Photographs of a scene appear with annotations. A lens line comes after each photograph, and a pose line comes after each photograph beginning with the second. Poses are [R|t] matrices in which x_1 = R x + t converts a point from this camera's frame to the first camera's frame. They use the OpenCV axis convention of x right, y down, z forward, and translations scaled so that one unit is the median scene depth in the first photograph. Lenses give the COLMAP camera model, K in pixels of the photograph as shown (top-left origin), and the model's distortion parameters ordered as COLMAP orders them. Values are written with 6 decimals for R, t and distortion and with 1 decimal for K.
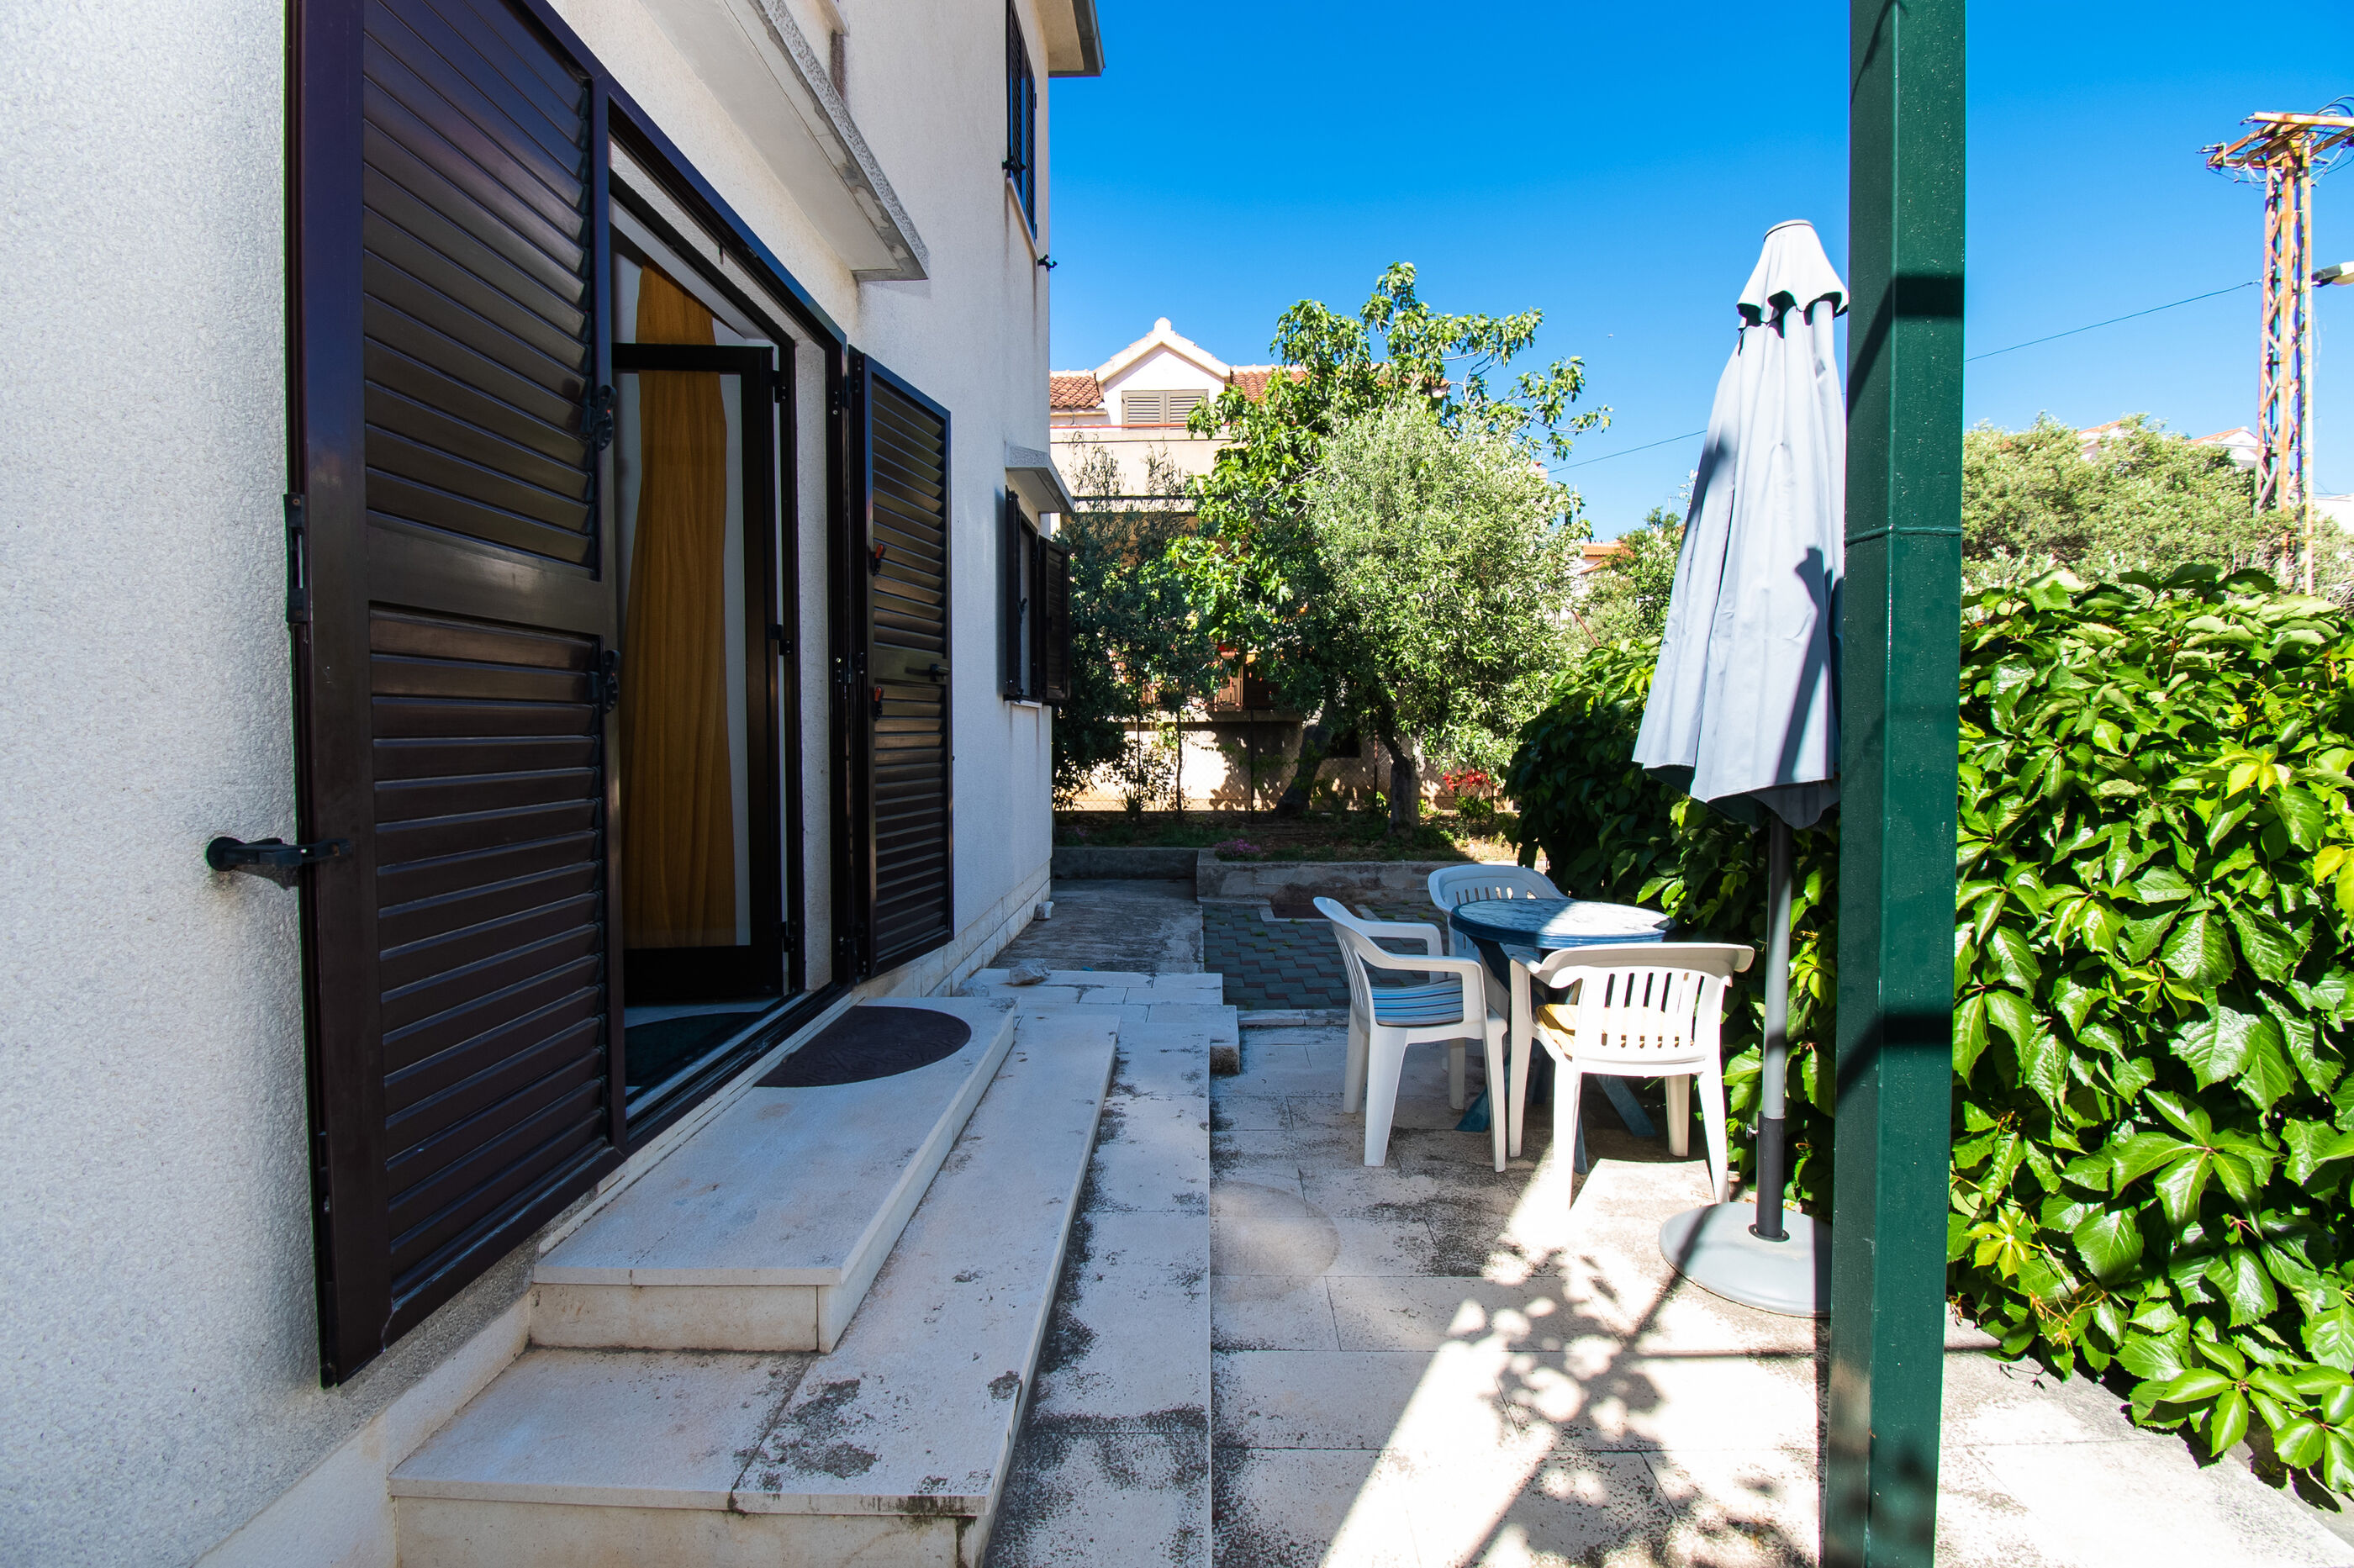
lens RADIAL K [[1055.6, 0, 1182.6], [0, 1055.6, 771.3], [0, 0, 1]] dist [0.008424, -0.017153]
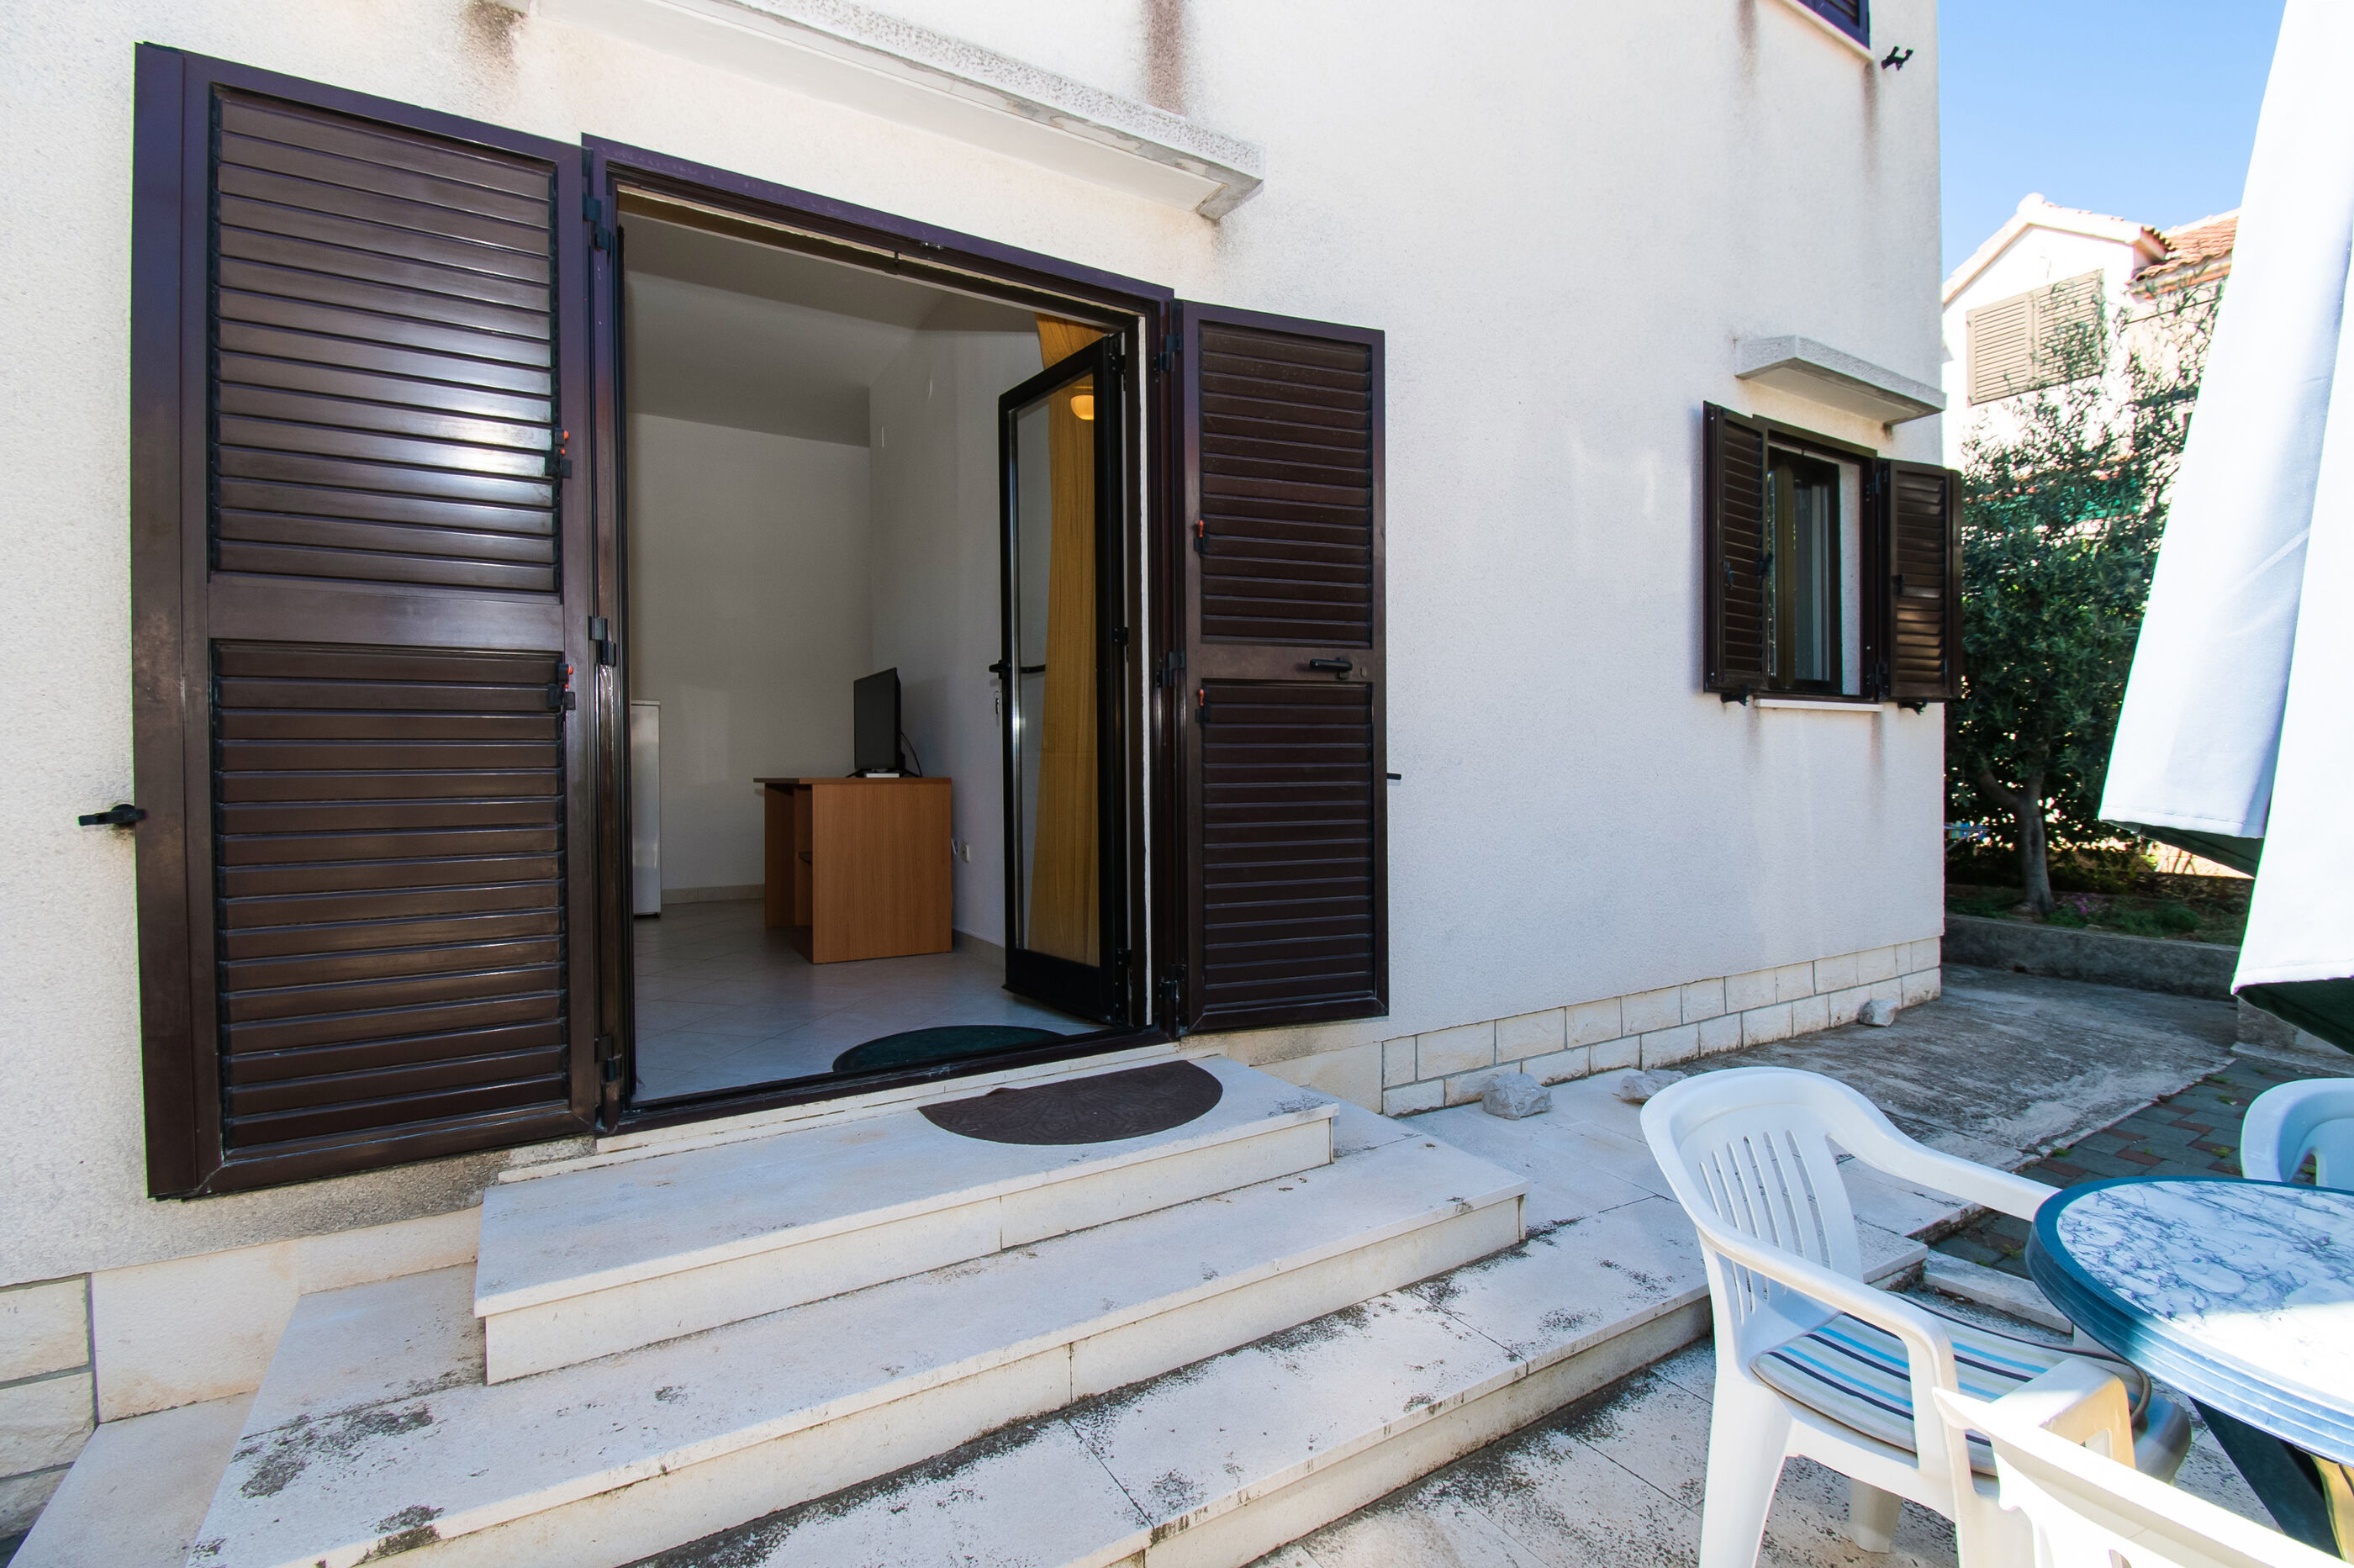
lens RADIAL K [[1078.0, 0, 1195.4], [0, 1078.0, 768.7], [0, 0, 1]] dist [0.000632, -0.013618]
pose [[0.538463, 0.013585, -0.842540, 0.623971], [-0.032679, 0.999455, -0.004770, -0.016107], [0.842015, 0.030102, 0.538613, 0.766425]]
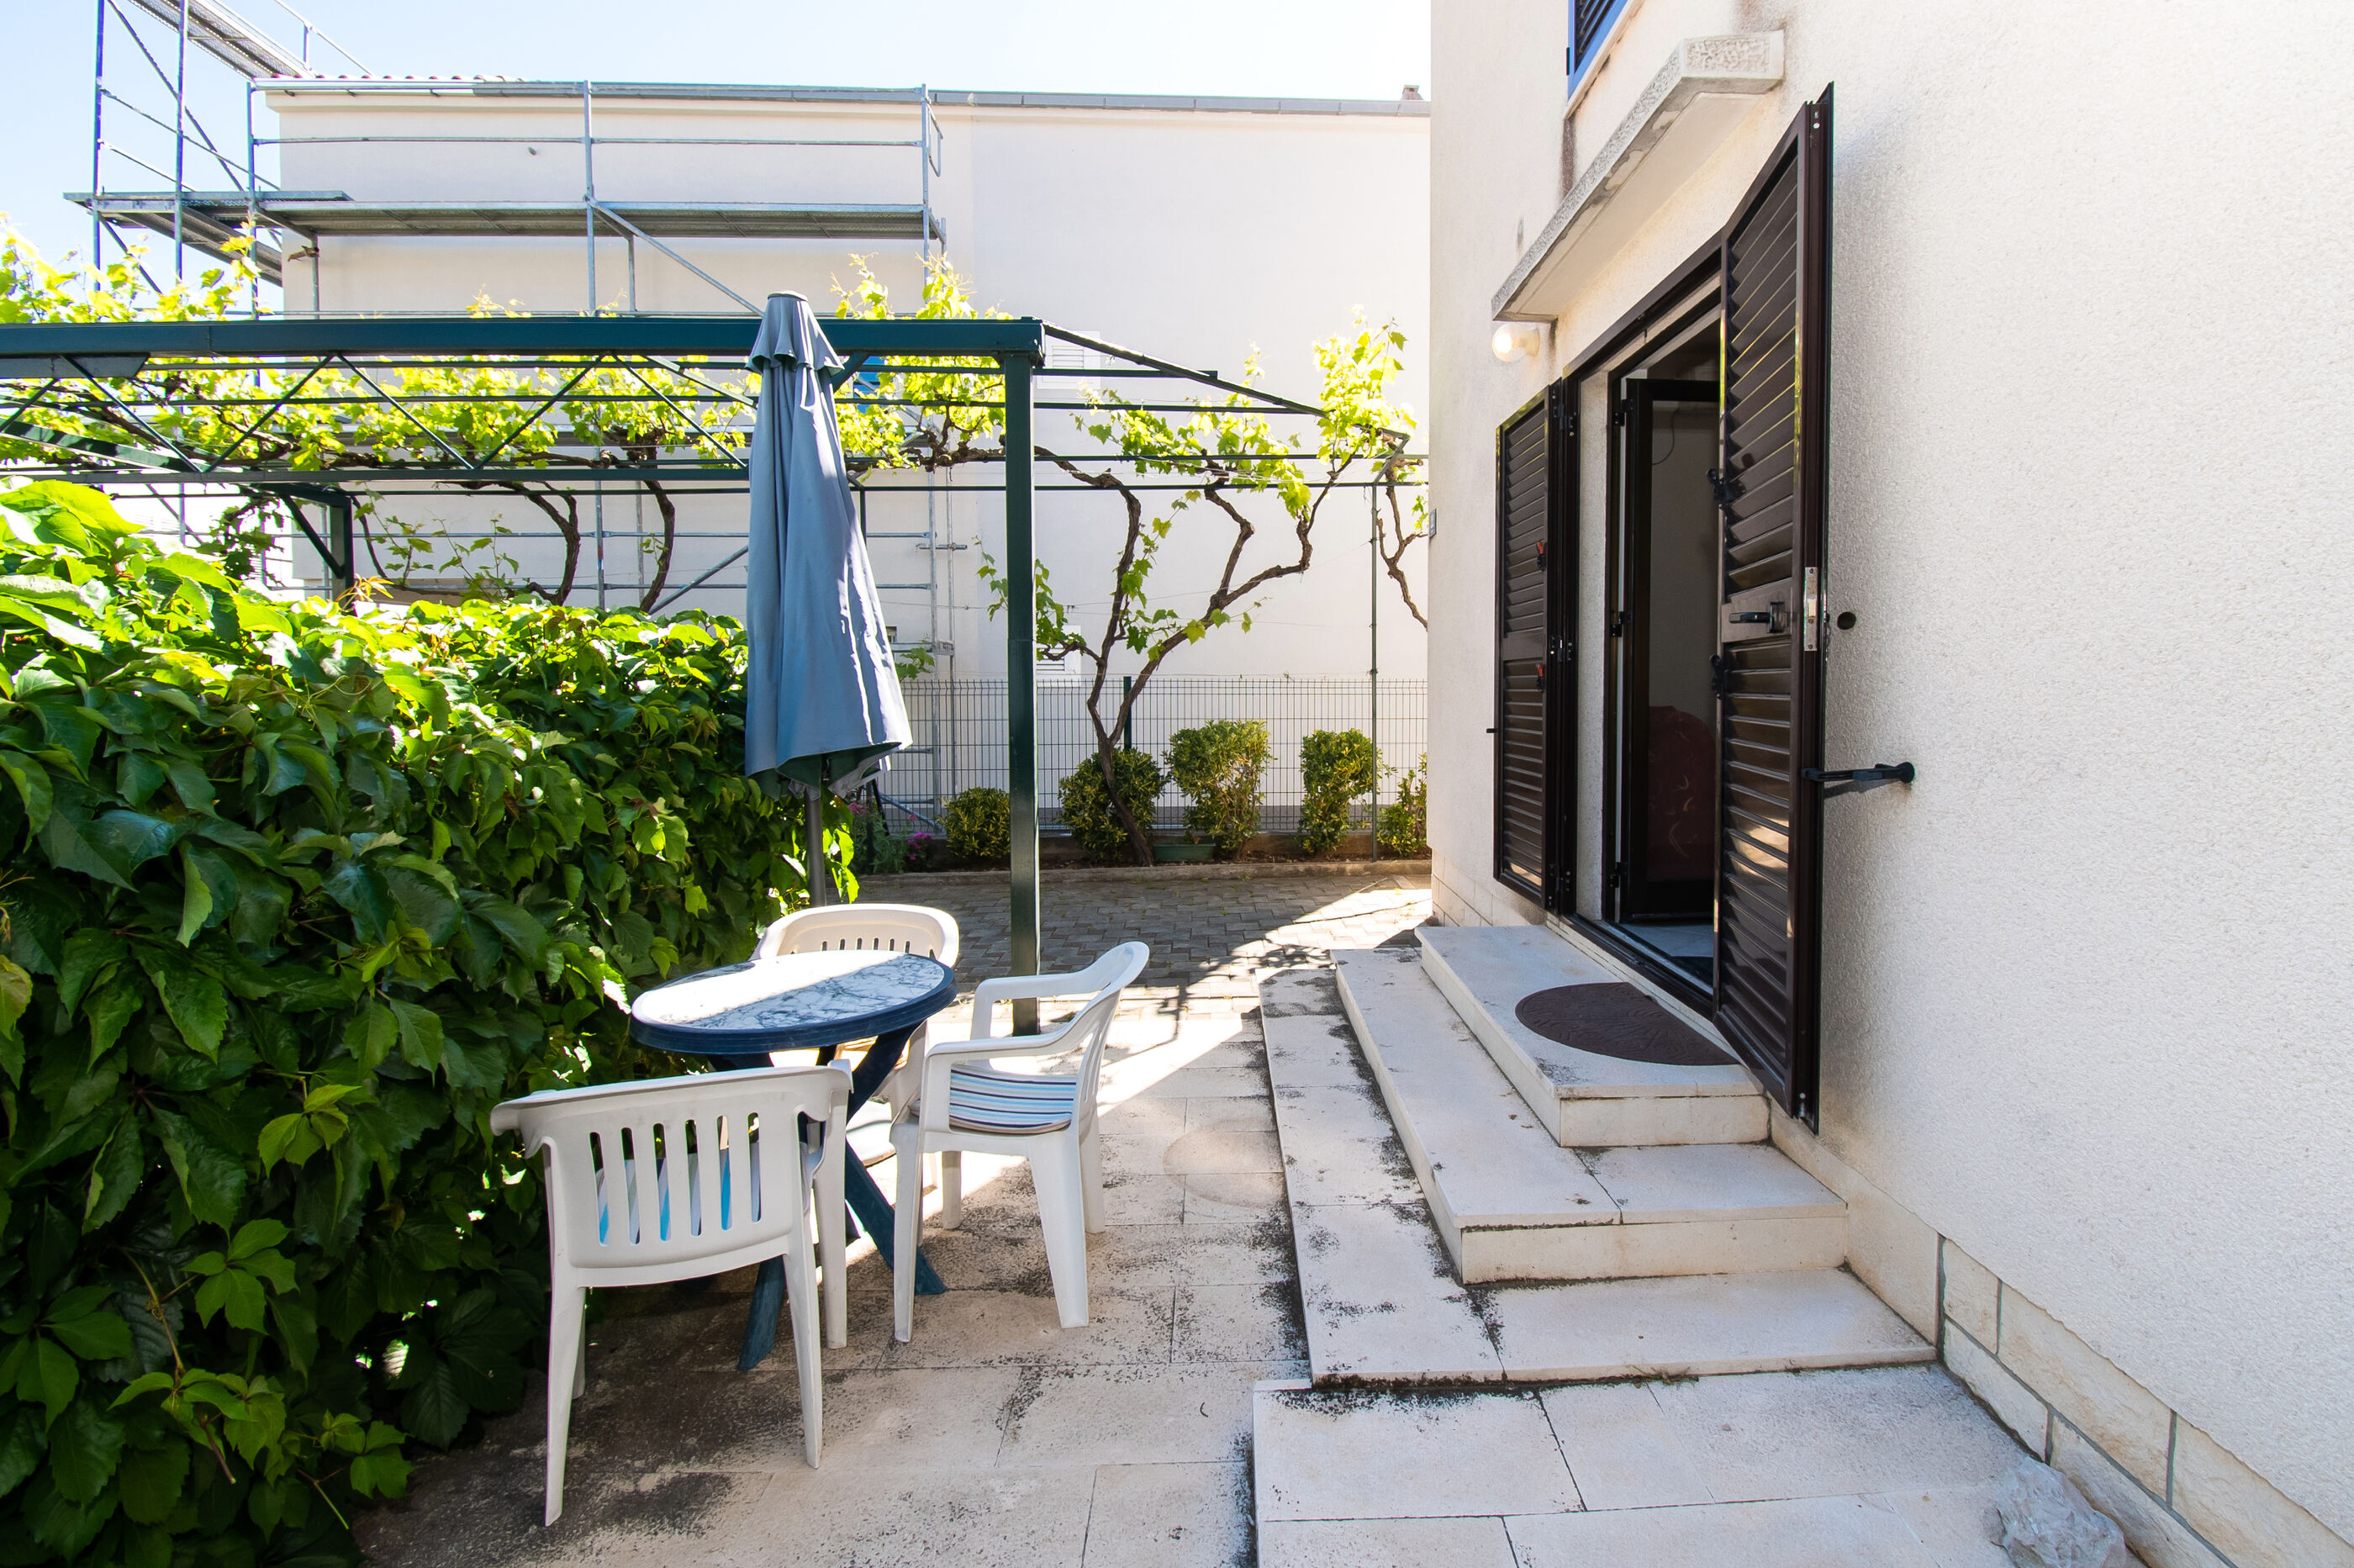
lens RADIAL K [[1073.0, 0, 1209.5], [0, 1073.0, 772.3], [0, 0, 1]] dist [0.013832, -0.010181]
pose [[-0.999645, 0.022785, -0.013778, 0.127729], [0.020991, 0.992716, 0.118633, -0.135398], [0.016381, 0.118302, -0.992843, 2.547644]]
